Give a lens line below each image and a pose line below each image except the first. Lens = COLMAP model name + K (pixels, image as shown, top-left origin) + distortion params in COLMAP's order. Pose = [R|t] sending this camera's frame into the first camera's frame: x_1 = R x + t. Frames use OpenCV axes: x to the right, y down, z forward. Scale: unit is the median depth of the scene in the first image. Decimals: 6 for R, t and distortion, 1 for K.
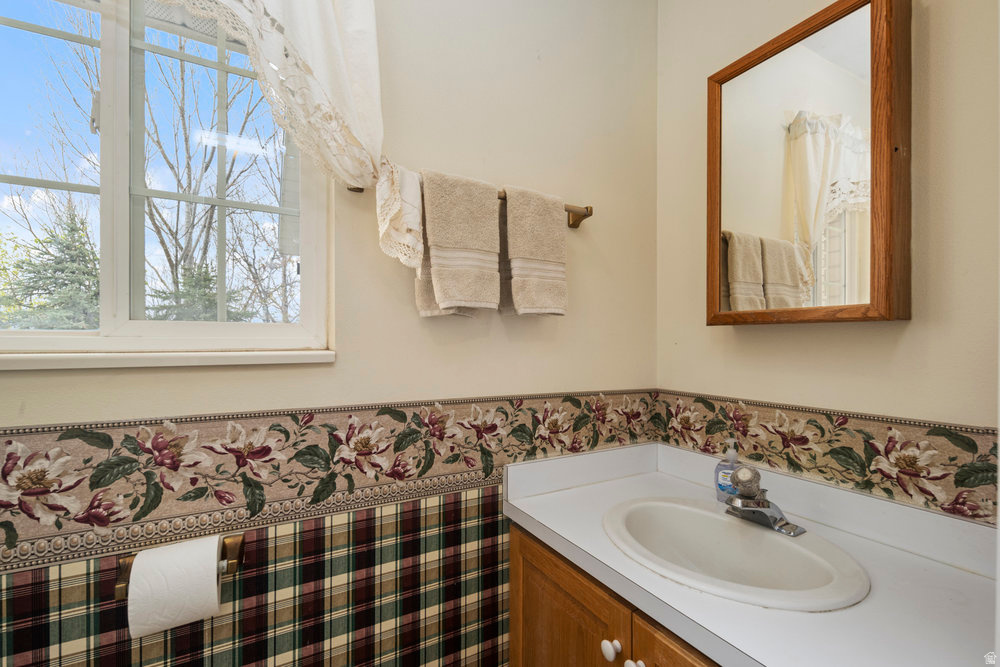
lens RADIAL K [[444.1, 0, 505.5], [0, 444.1, 338.3], [0, 0, 1]] dist [0.011107, 0.000561]
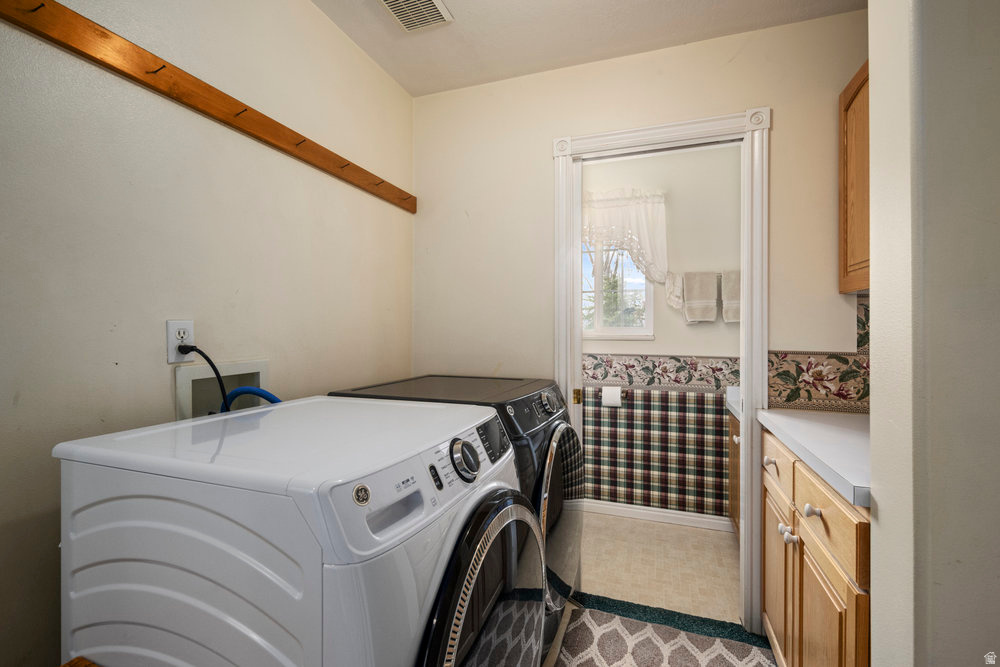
lens RADIAL K [[444.1, 0, 501.4], [0, 444.1, 333.1], [0, 0, 1]] dist [0.011107, 0.000561]
pose [[0.662859, 0.005705, -0.748723, 1.139691], [-0.000897, 0.999976, 0.006825, -0.011824], [0.748744, -0.003852, 0.662848, -1.706846]]
